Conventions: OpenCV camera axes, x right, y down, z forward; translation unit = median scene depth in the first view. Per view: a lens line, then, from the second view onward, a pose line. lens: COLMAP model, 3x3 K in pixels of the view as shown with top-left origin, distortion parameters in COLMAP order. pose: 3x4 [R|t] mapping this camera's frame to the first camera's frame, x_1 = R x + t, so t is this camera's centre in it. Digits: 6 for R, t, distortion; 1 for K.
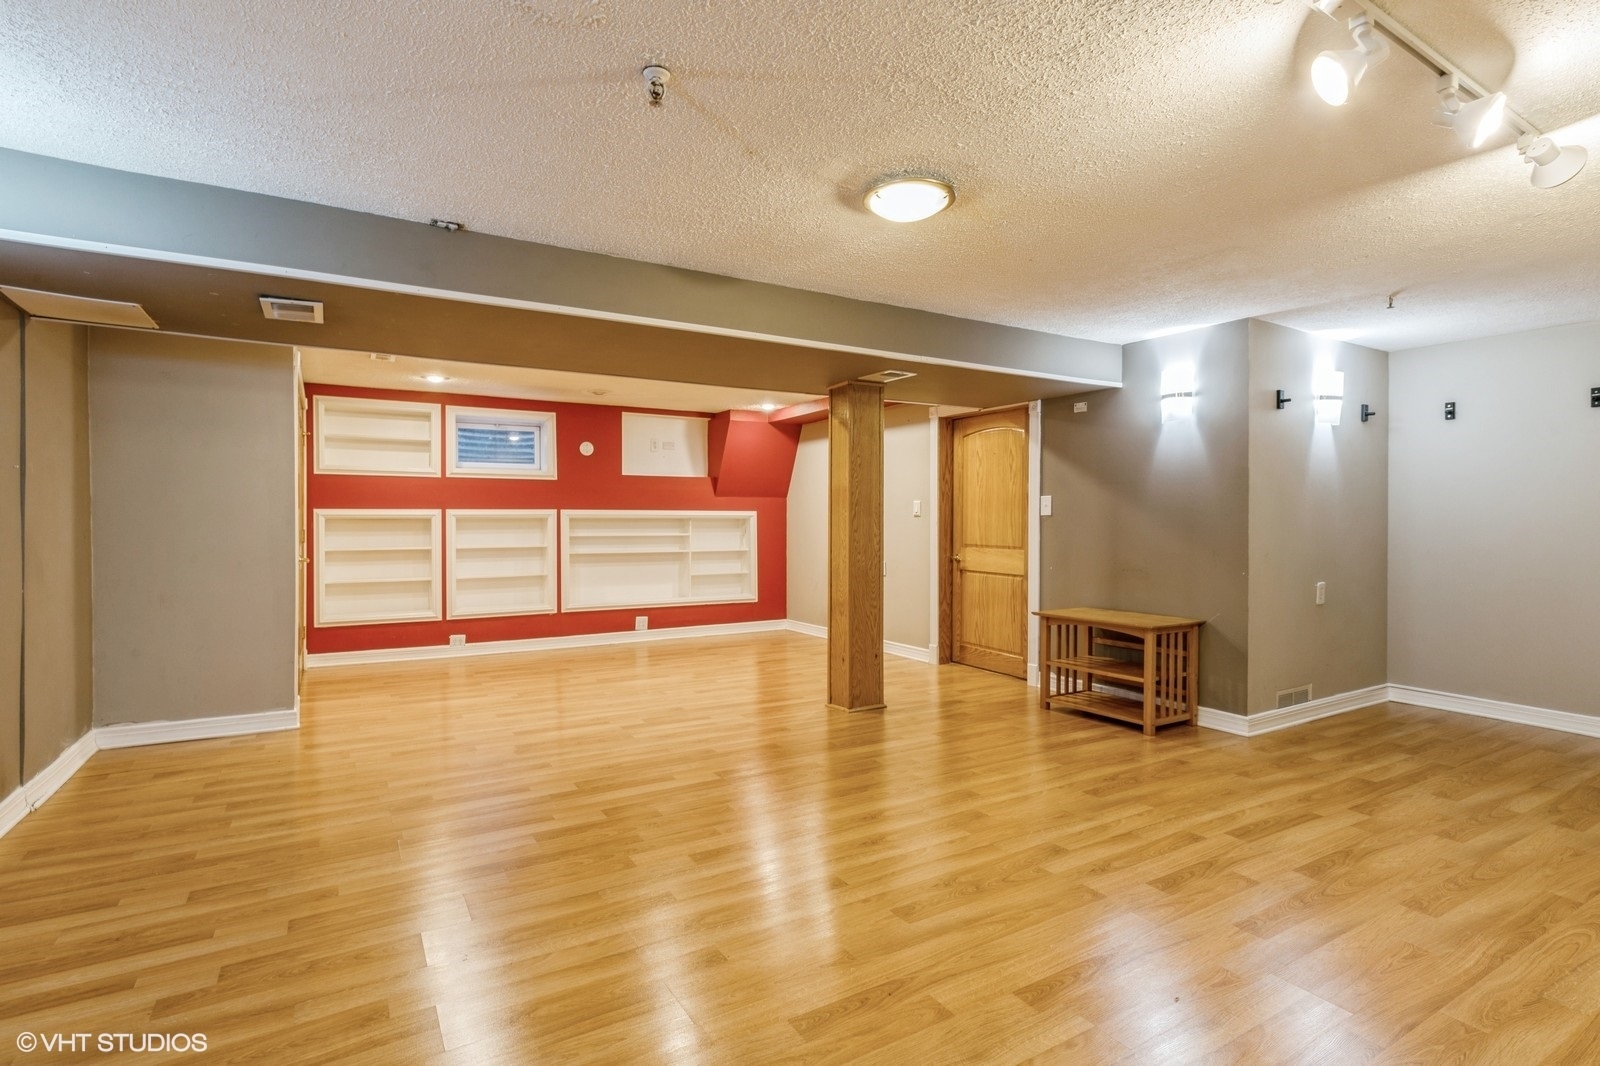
lens RADIAL K [[774.0, 0, 797.2], [0, 774.0, 525.9], [0, 0, 1]] dist [0.002271, -0.000230]
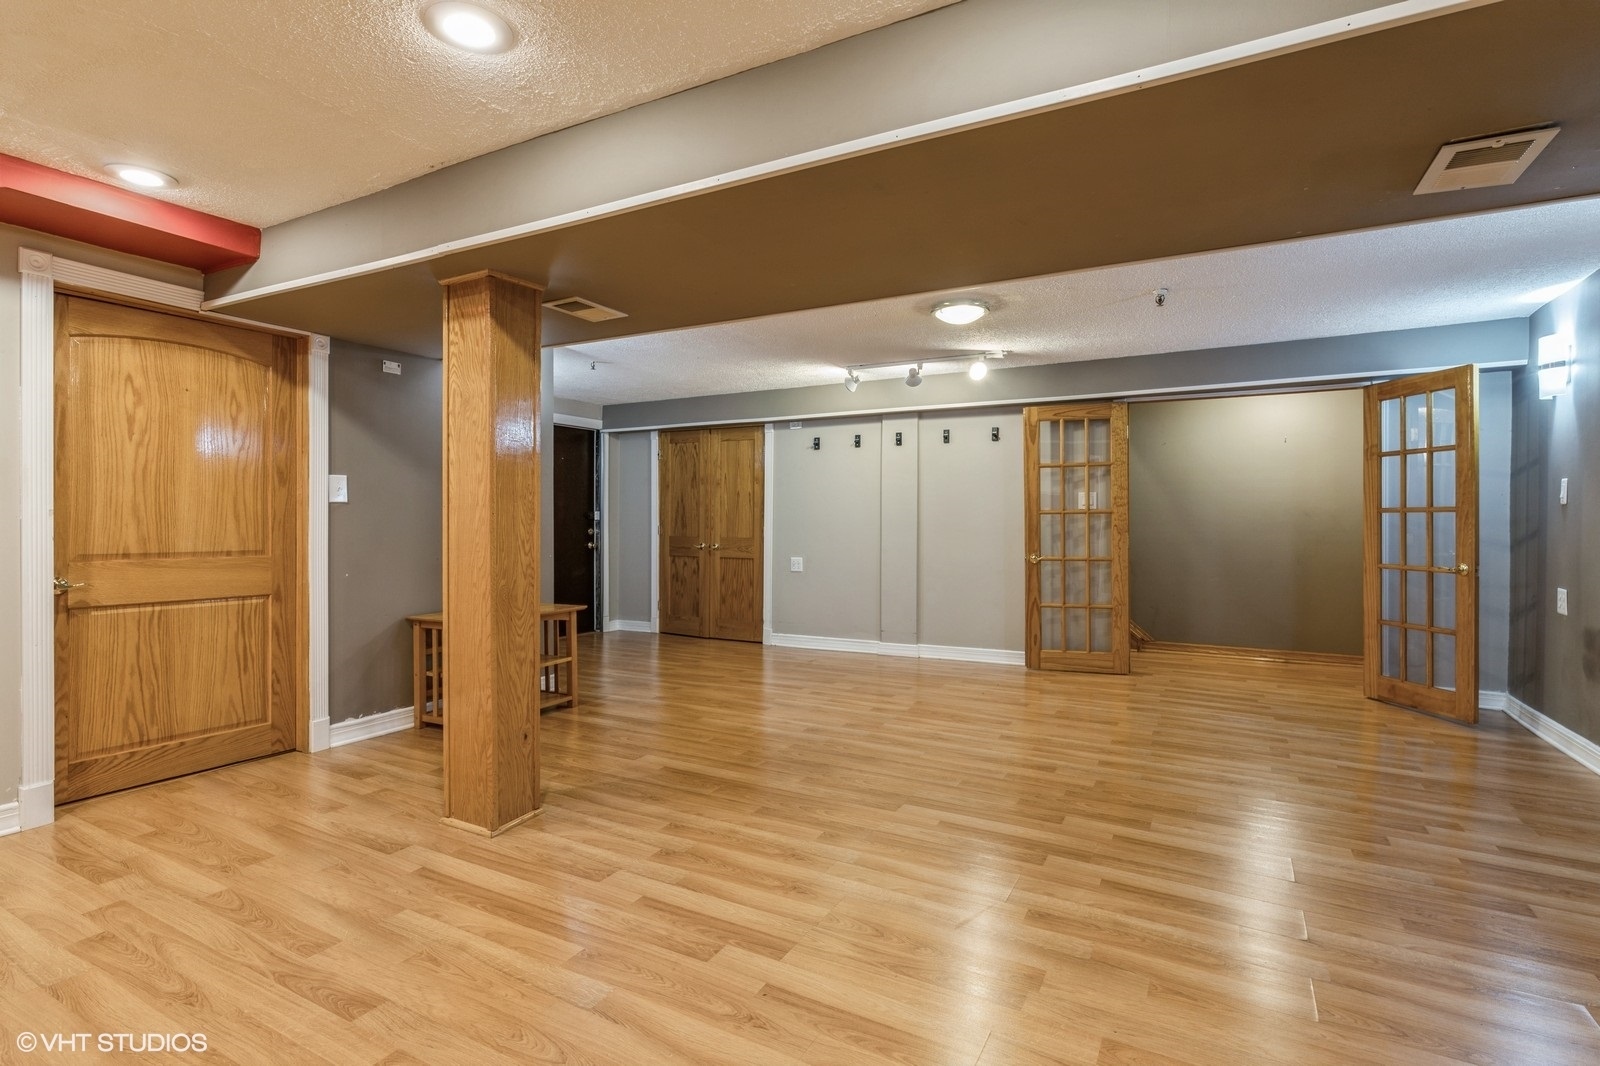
lens RADIAL K [[774.0, 0, 795.5], [0, 774.0, 526.3], [0, 0, 1]] dist [0.002271, -0.000230]
pose [[-0.503447, -0.010725, 0.863959, -0.524058], [0.003781, 0.999886, 0.014615, -0.000381], [-0.864018, 0.010625, -0.503349, 1.025863]]
